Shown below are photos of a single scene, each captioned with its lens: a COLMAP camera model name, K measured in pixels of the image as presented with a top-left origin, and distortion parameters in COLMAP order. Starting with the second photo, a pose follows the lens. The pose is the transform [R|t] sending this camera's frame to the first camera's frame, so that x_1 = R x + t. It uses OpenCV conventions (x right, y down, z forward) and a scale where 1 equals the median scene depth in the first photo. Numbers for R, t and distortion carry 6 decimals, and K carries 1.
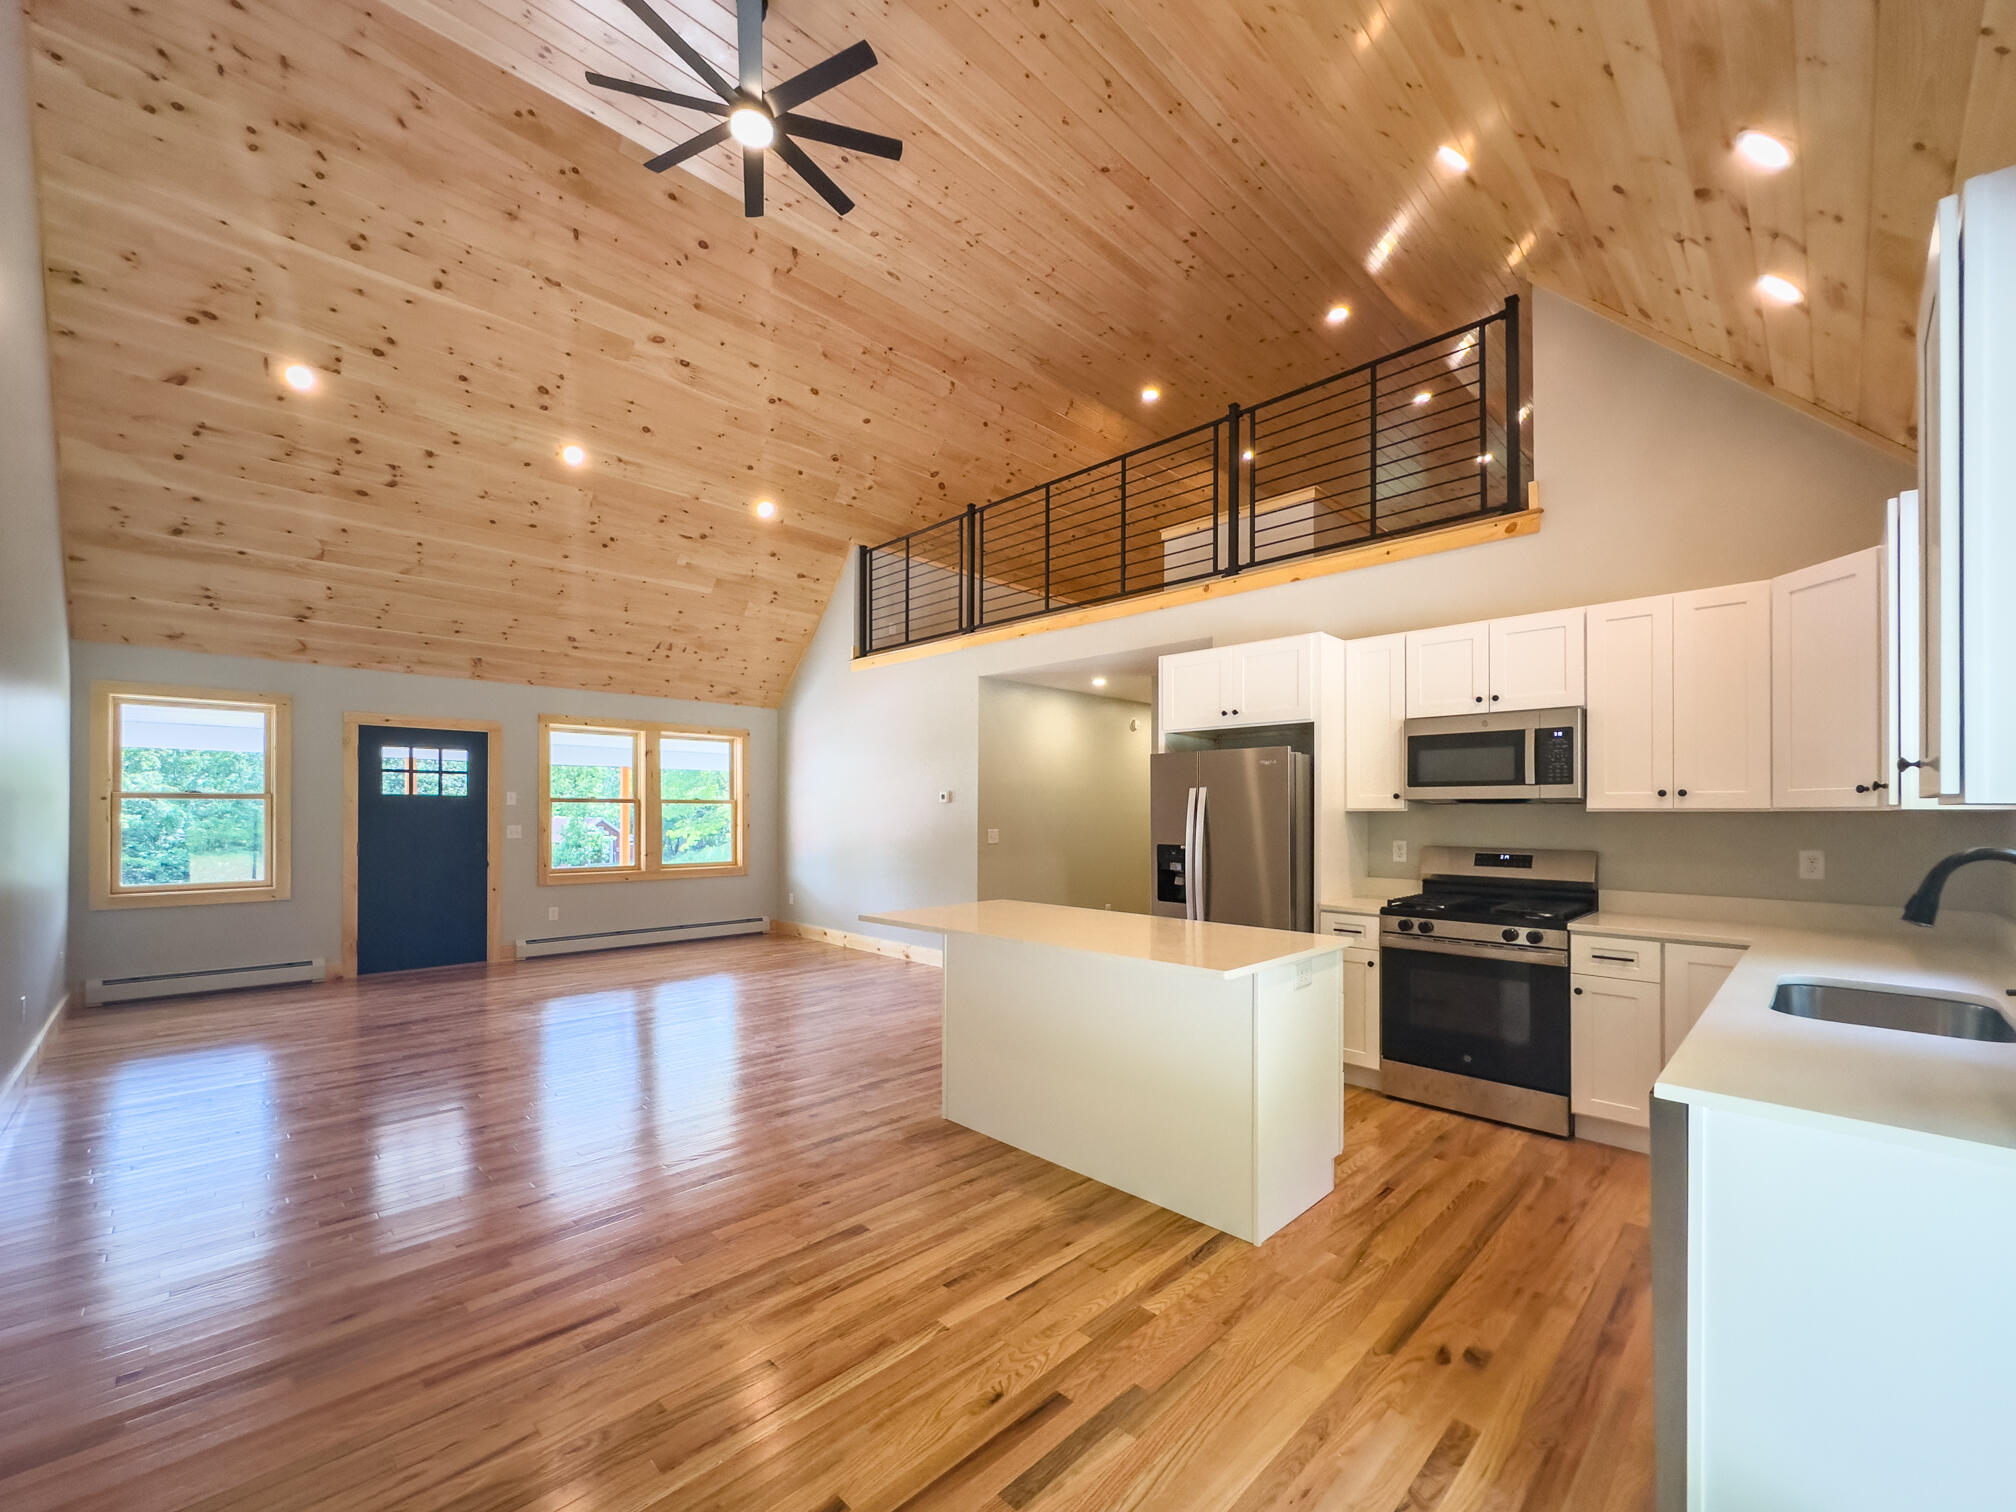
lens RADIAL K [[794.8, 0, 1005.5], [0, 794.8, 812.7], [0, 0, 1]] dist [-0.001422, -0.000101]
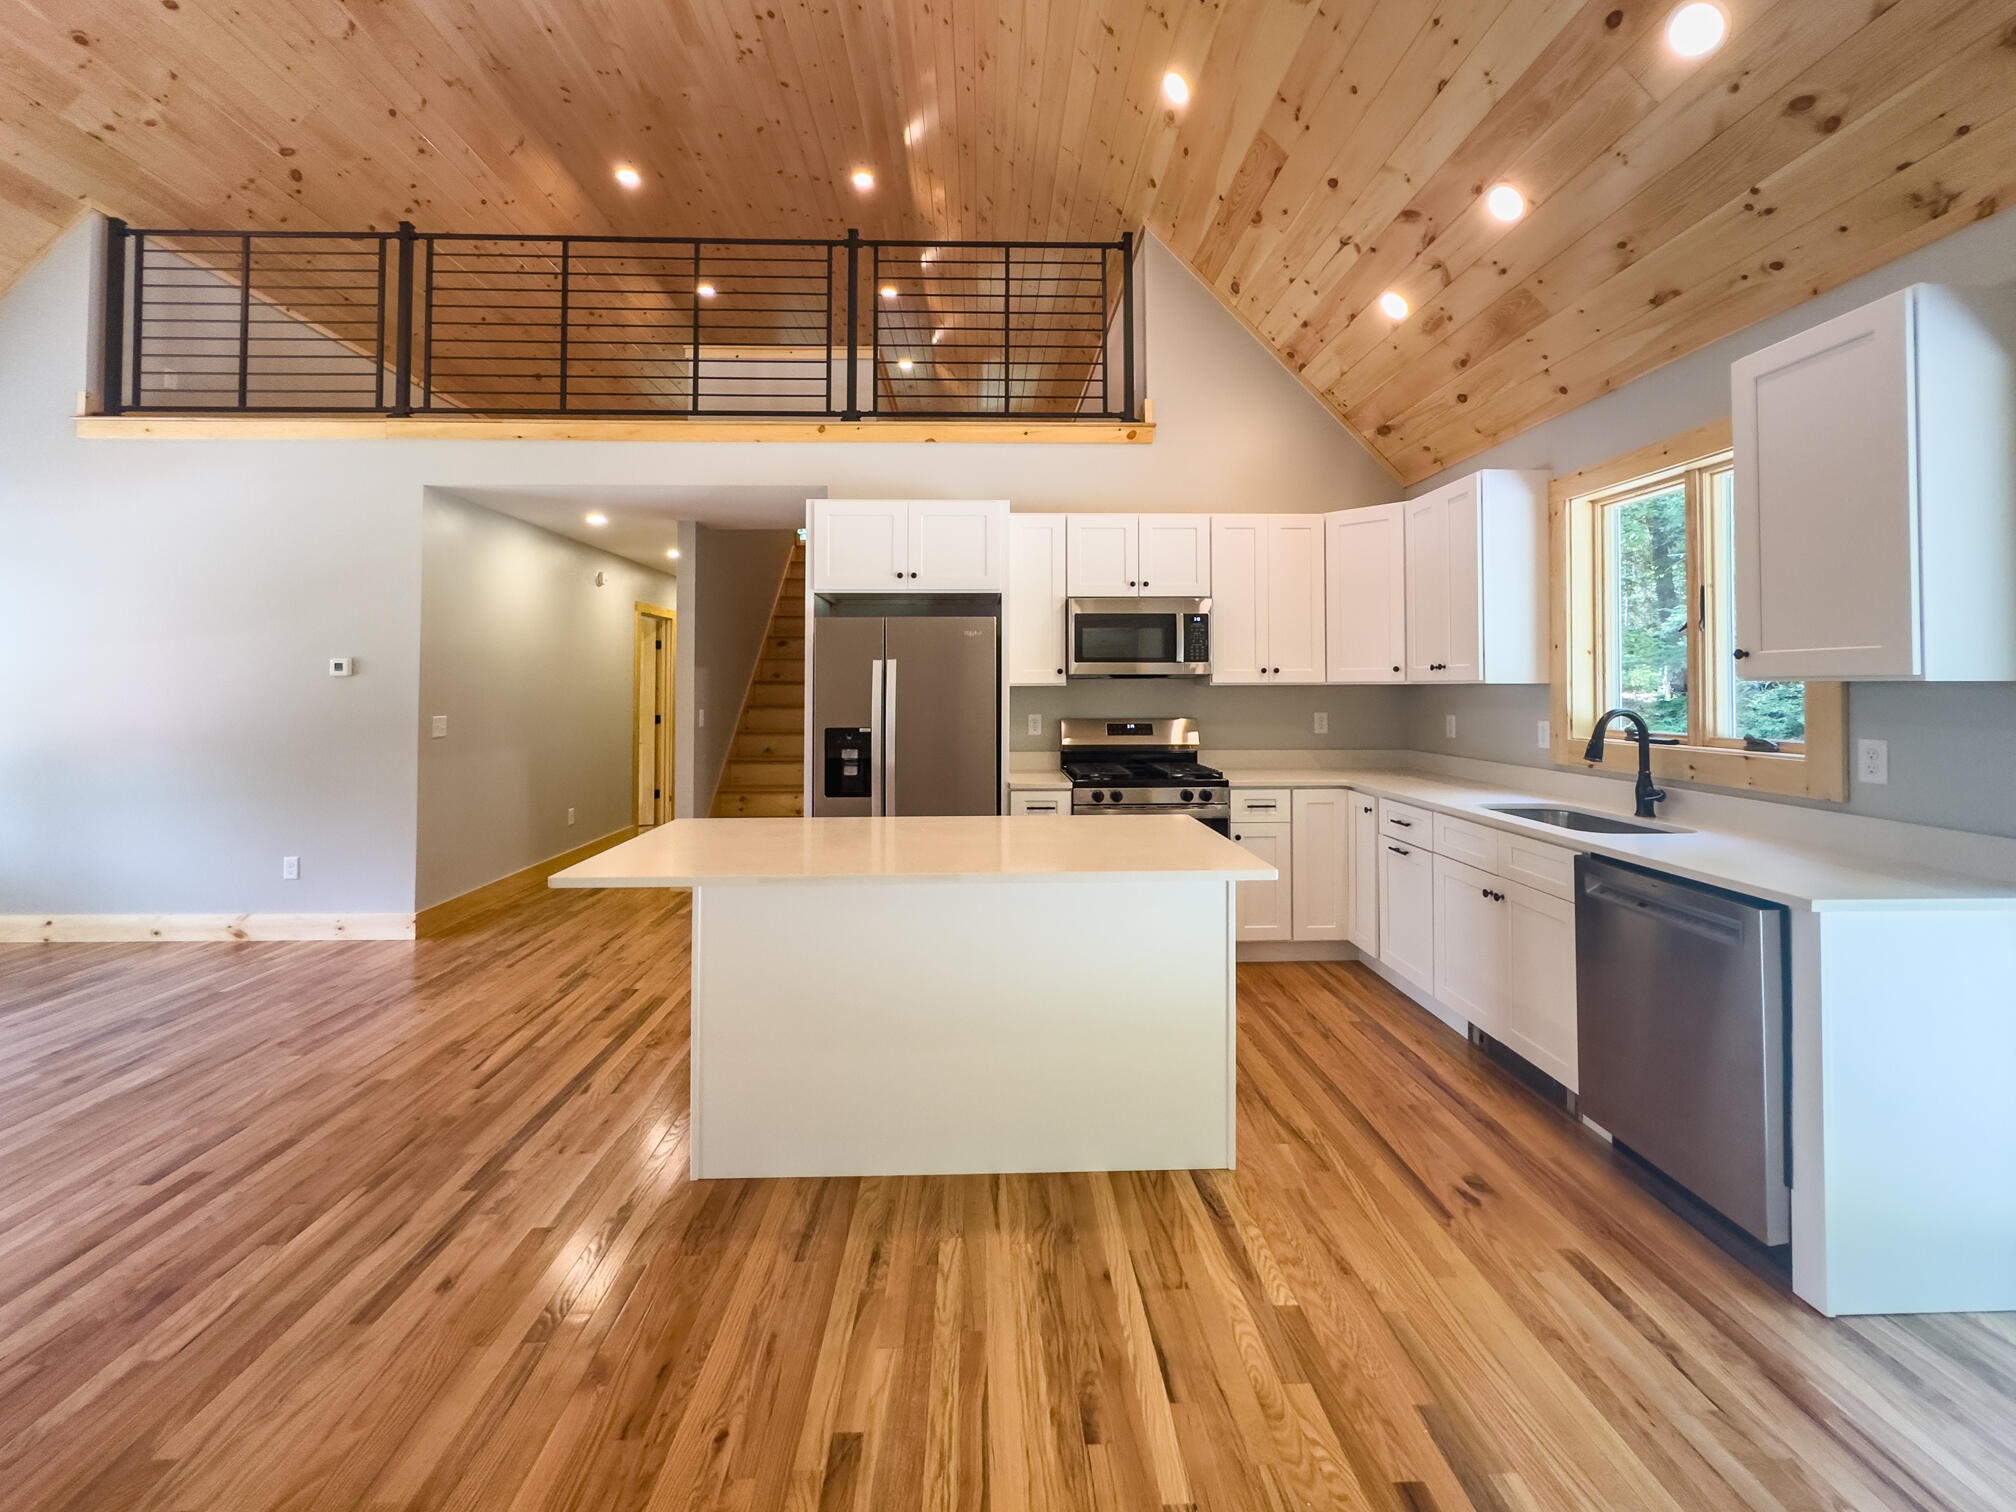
lens RADIAL K [[820.4, 0, 1006.8], [0, 820.4, 670.5], [0, 0, 1]] dist [-0.002193, -0.000207]
pose [[0.697797, 0.007583, 0.716255, -0.250673], [0.006696, 0.999831, -0.017109, -0.003375], [-0.716264, 0.016735, 0.697629, 0.246149]]
